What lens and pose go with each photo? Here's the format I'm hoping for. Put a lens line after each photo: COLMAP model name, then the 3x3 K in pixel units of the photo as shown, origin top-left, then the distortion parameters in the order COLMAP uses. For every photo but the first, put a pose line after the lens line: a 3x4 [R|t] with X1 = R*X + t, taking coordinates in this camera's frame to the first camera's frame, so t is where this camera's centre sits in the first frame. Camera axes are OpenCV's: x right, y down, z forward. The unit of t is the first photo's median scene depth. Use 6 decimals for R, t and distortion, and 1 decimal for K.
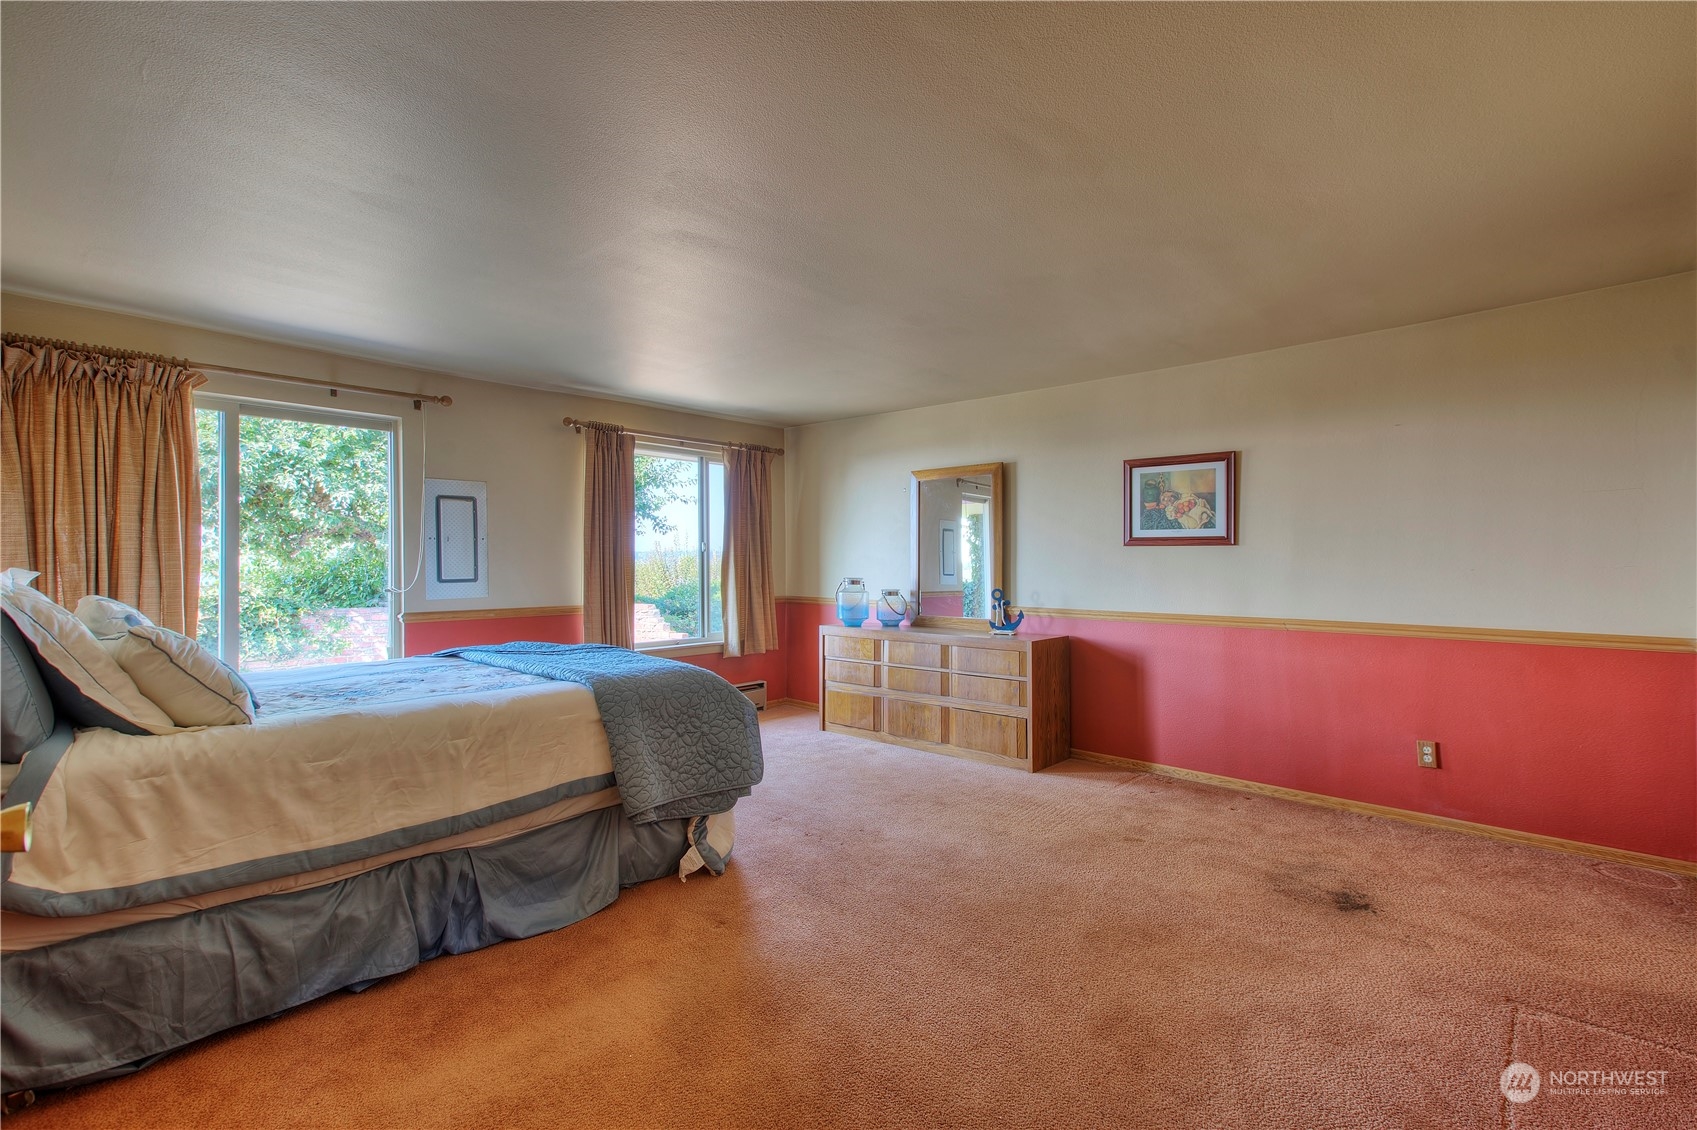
lens RADIAL K [[772.7, 0, 853.2], [0, 772.7, 570.7], [0, 0, 1]] dist [0.018721, -0.003476]
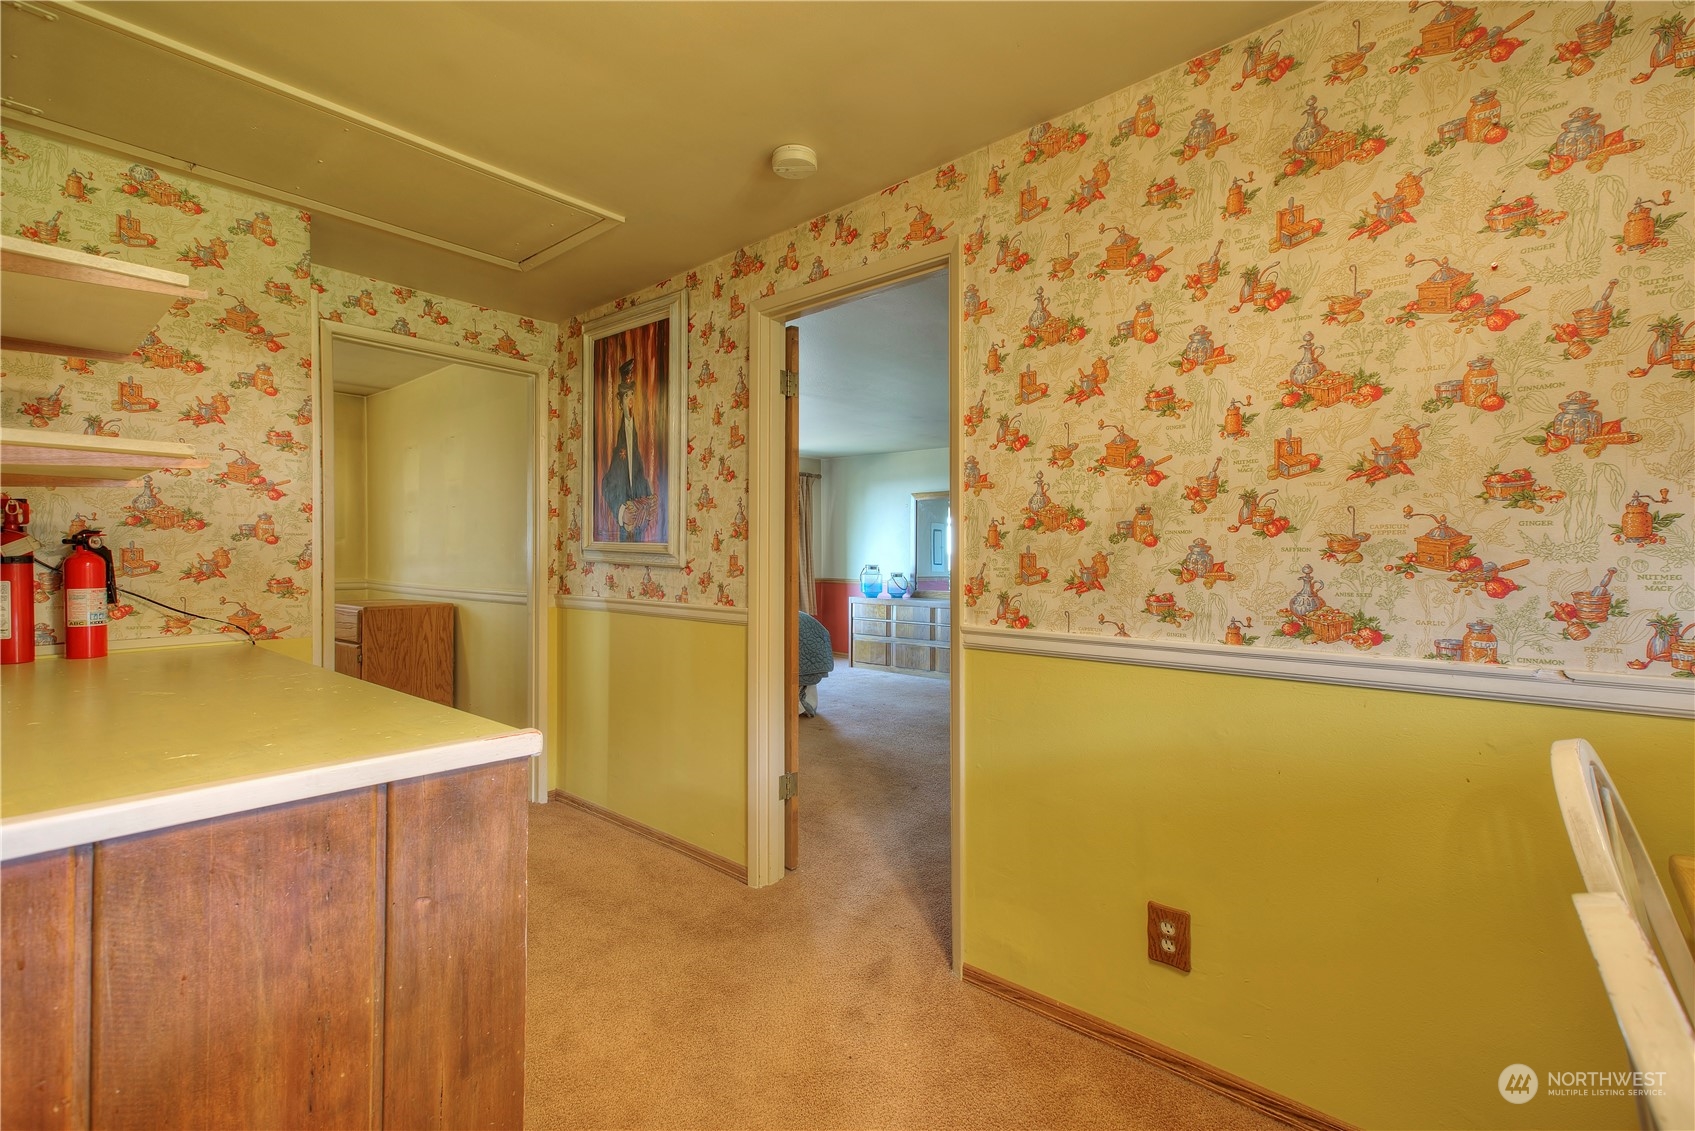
lens RADIAL K [[771.8, 0, 844.5], [0, 771.8, 559.0], [0, 0, 1]] dist [0.018721, -0.003476]
pose [[0.999979, 0.004920, -0.004151, -0.047965], [-0.004939, 0.999978, -0.004478, 0.005125], [0.004129, 0.004498, 0.999981, -0.501314]]
